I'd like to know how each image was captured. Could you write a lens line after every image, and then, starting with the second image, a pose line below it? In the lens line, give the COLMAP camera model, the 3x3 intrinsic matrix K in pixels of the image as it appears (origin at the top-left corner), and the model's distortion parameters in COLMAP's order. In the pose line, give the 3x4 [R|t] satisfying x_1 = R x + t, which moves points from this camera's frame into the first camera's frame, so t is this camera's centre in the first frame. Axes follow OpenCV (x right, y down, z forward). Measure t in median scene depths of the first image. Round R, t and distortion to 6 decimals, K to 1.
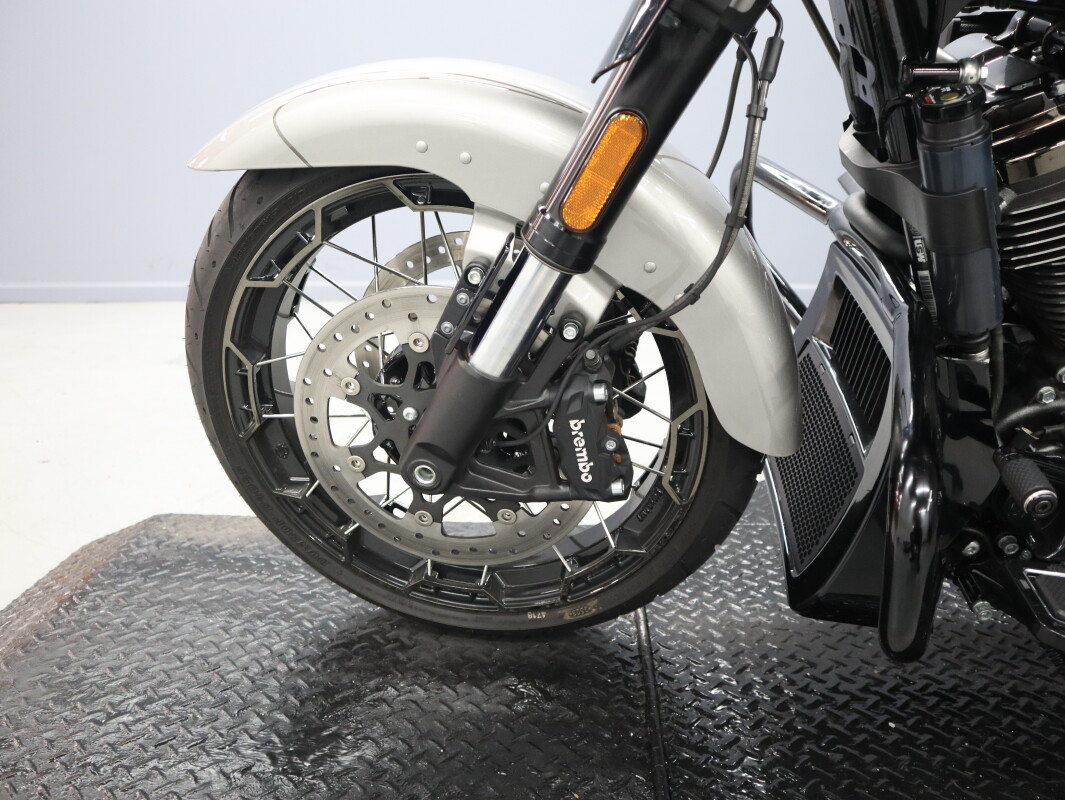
lens RADIAL K [[829.4, 0, 529.0], [0, 829.4, 402.1], [0, 0, 1]] dist [-0.116371, 0.074680]
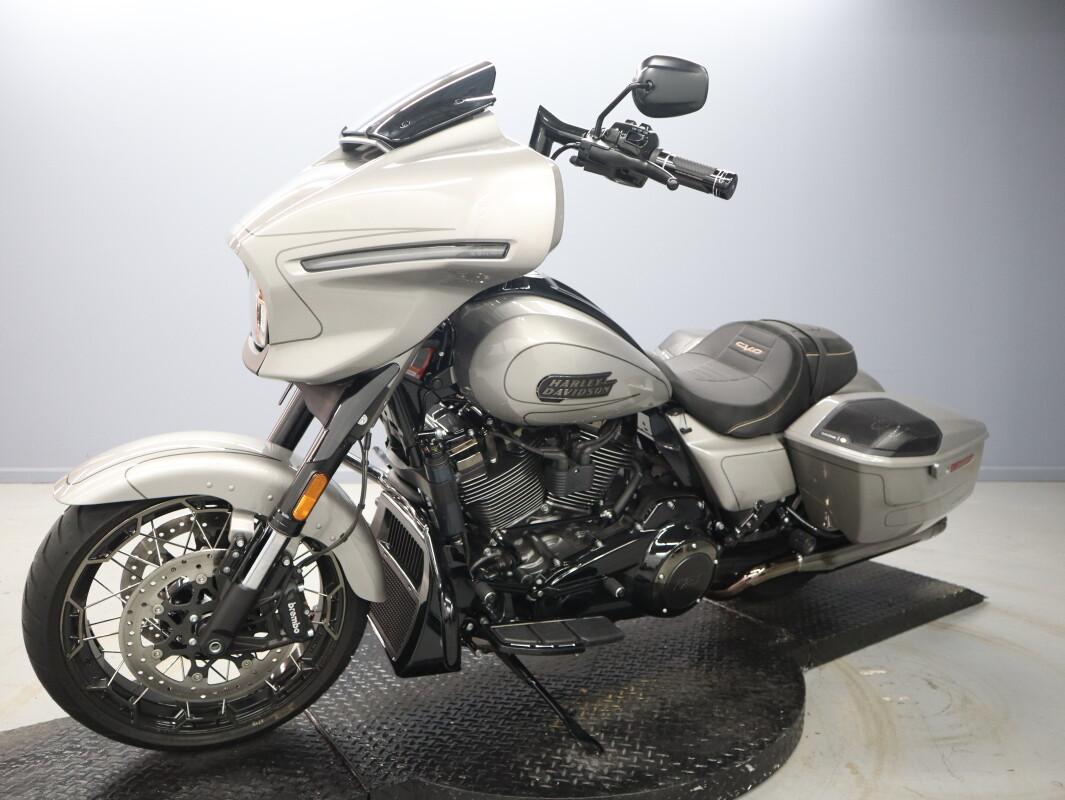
lens RADIAL K [[829.4, 0, 529.0], [0, 829.4, 402.1], [0, 0, 1]] dist [-0.116371, 0.074680]
pose [[0.812170, -0.063246, 0.579983, -0.506433], [0.177135, 0.973911, -0.141846, -0.060309], [-0.555880, 0.217938, 0.802184, -0.892131]]
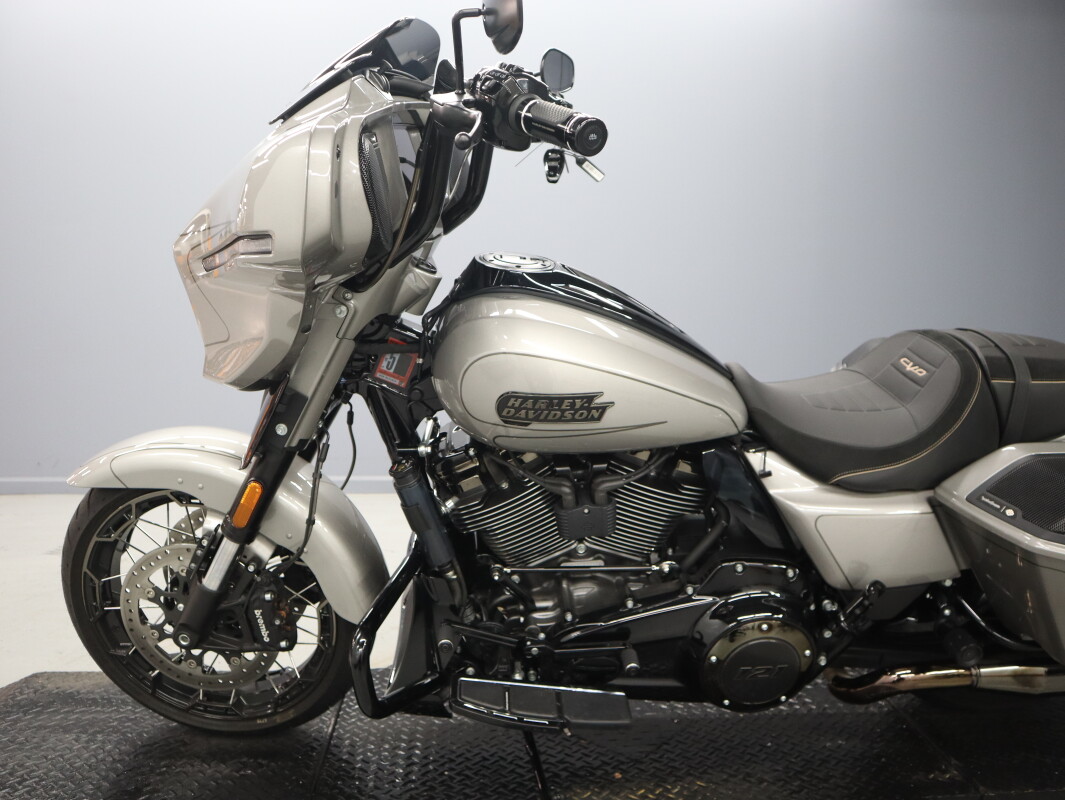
lens RADIAL K [[829.4, 0, 529.0], [0, 829.4, 402.1], [0, 0, 1]] dist [-0.116371, 0.074680]
pose [[0.992960, -0.006705, 0.118264, 0.398364], [0.028969, 0.981824, -0.187569, -0.070473], [-0.114856, 0.189675, 0.975106, -0.918958]]
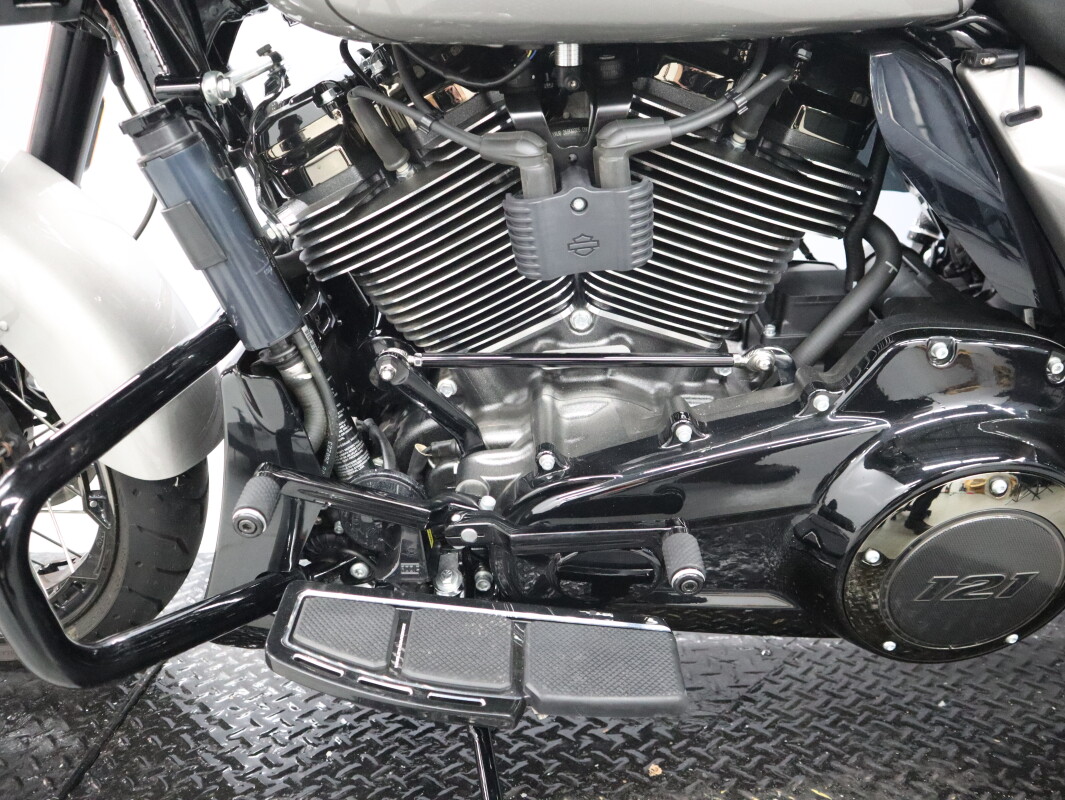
lens RADIAL K [[834.3, 0, 531.1], [0, 834.3, 395.9], [0, 0, 1]] dist [-0.130136, 0.093006]
pose [[0.998351, -0.026920, 0.050700, 0.614670], [0.028869, 0.998856, -0.038110, 0.012880], [-0.049616, 0.039511, 0.997987, -0.007242]]
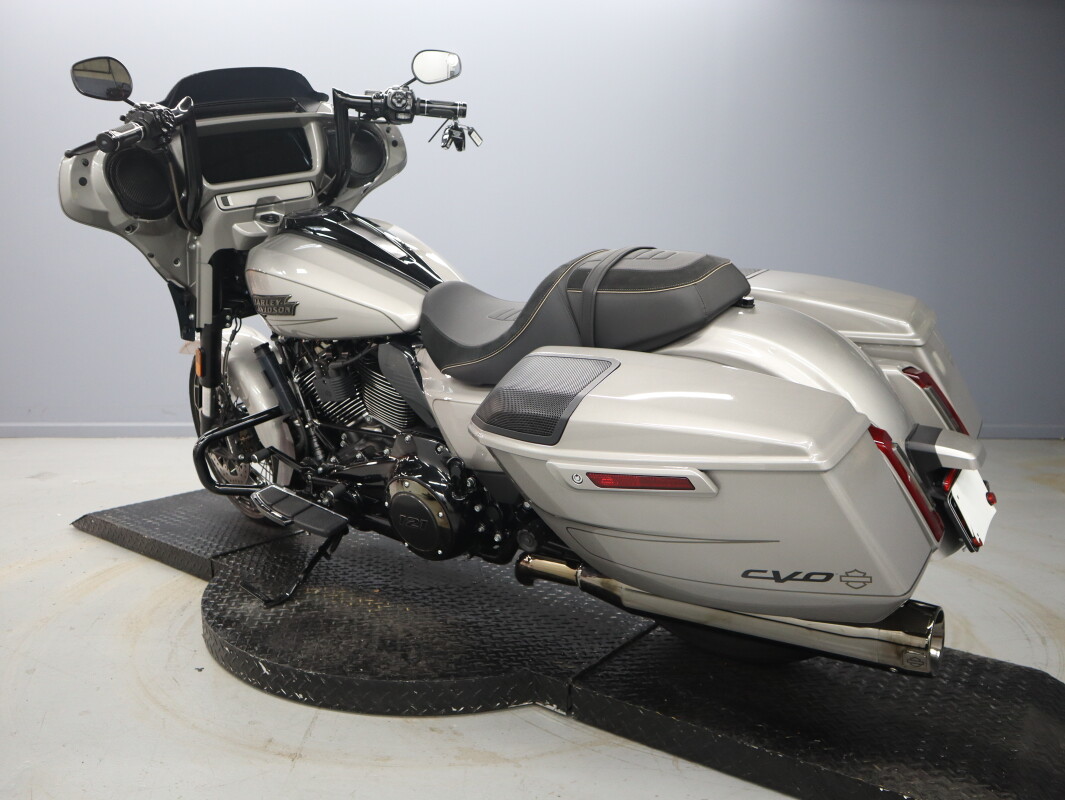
lens RADIAL K [[829.4, 0, 529.0], [0, 829.4, 402.1], [0, 0, 1]] dist [-0.116371, 0.074680]
pose [[0.832762, 0.079681, -0.547867, 2.377598], [-0.169351, 0.978817, -0.115058, 0.058367], [0.527093, 0.188597, 0.828615, -0.926568]]
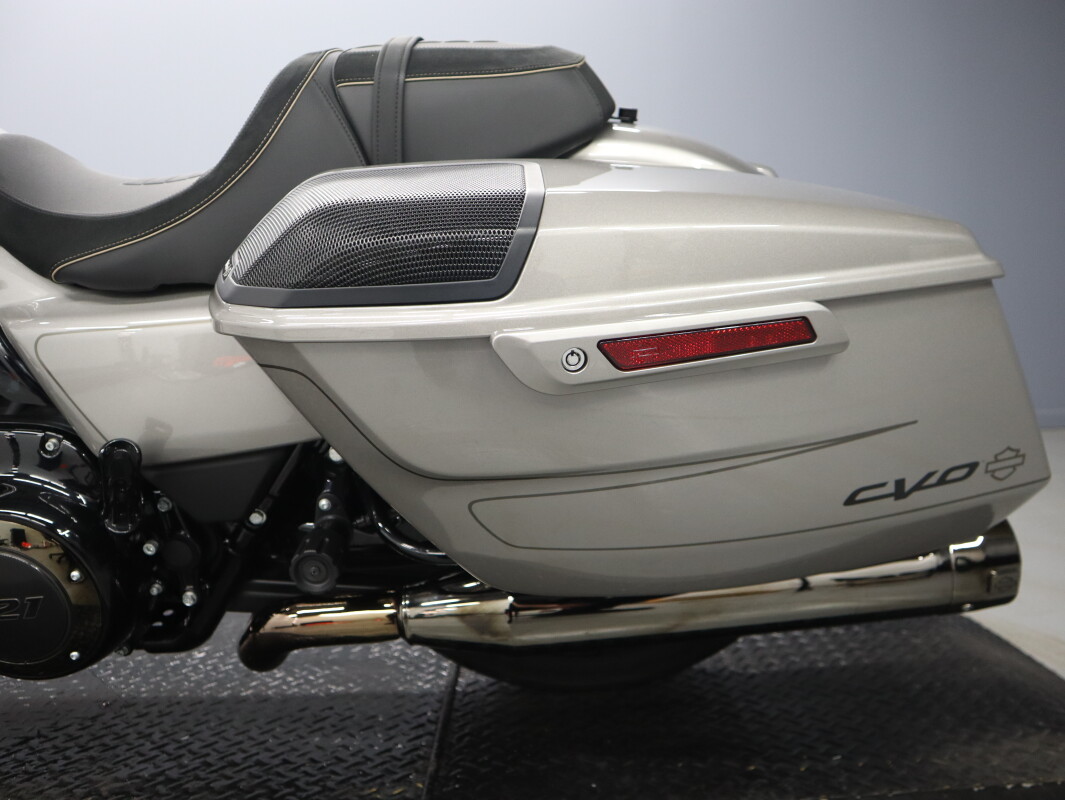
lens RADIAL K [[829.4, 0, 529.0], [0, 829.4, 402.1], [0, 0, 1]] dist [-0.116371, 0.074680]
pose [[0.996877, -0.065197, 0.044558, 1.630710], [0.073270, 0.974092, -0.213952, 0.172600], [-0.029455, 0.216549, 0.975827, -0.312979]]
